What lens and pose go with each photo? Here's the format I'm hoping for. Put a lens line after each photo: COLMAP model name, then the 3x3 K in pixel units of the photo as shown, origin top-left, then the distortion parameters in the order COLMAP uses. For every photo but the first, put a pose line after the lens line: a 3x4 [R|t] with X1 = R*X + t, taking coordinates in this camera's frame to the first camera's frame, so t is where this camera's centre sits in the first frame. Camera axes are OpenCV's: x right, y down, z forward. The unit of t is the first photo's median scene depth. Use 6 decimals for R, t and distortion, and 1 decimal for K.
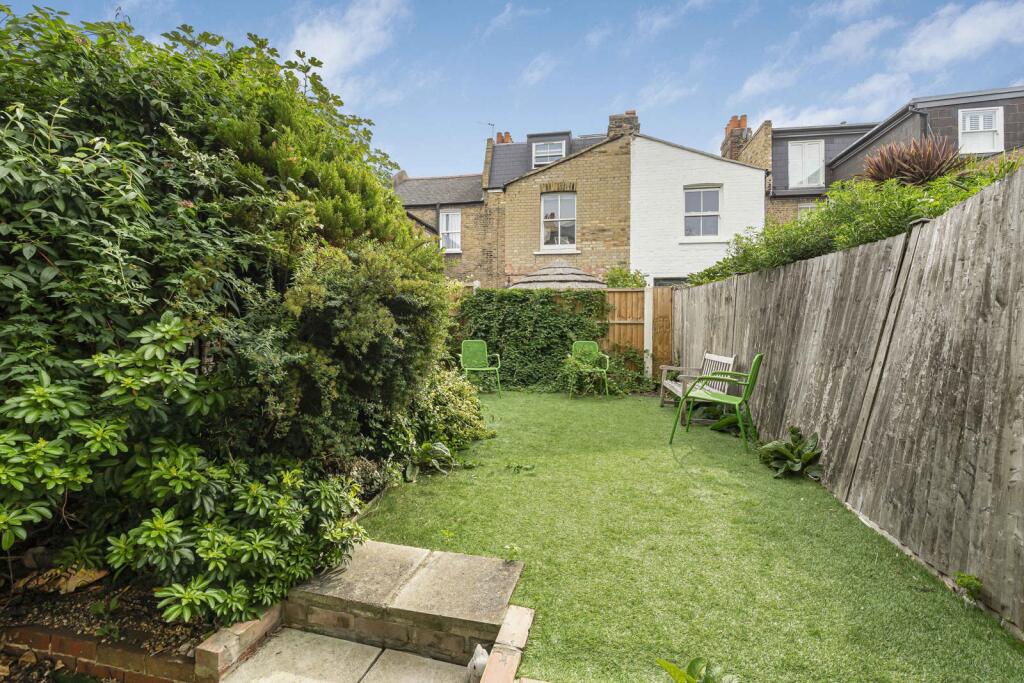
lens RADIAL K [[449.9, 0, 512.0], [0, 449.9, 341.5], [0, 0, 1]] dist [-0.001645, 0.000108]
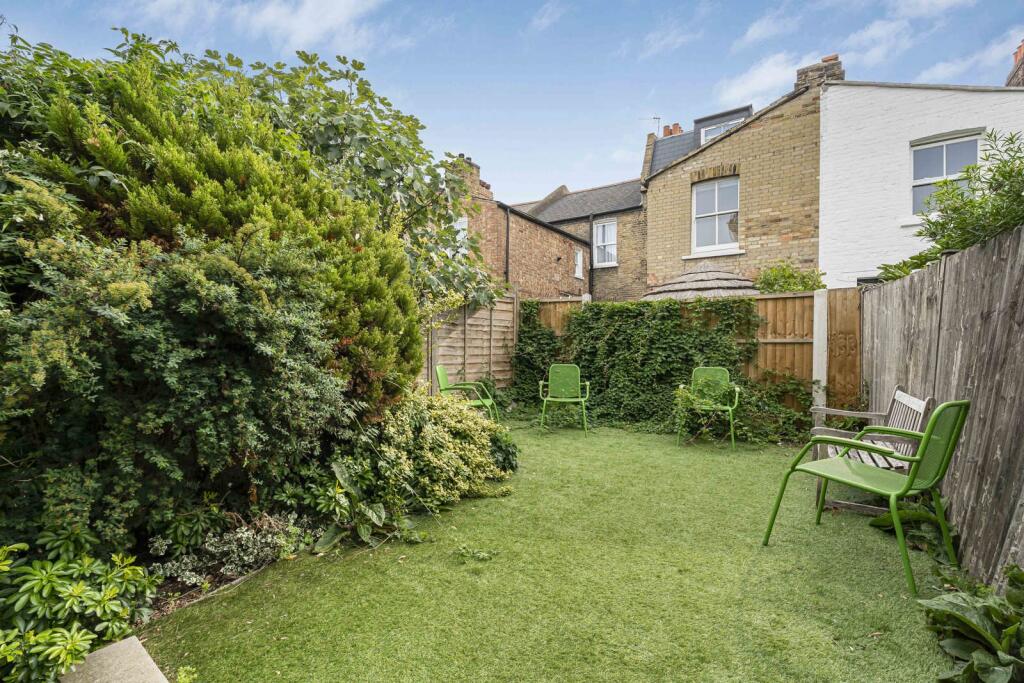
lens RADIAL K [[457.2, 0, 512.4], [0, 457.2, 364.2], [0, 0, 1]] dist [-0.002077, -0.000323]
pose [[0.916487, 0.008808, -0.399968, 0.147358], [-0.007143, 0.999959, 0.005655, -0.006916], [0.400001, -0.002326, 0.916512, 0.161010]]
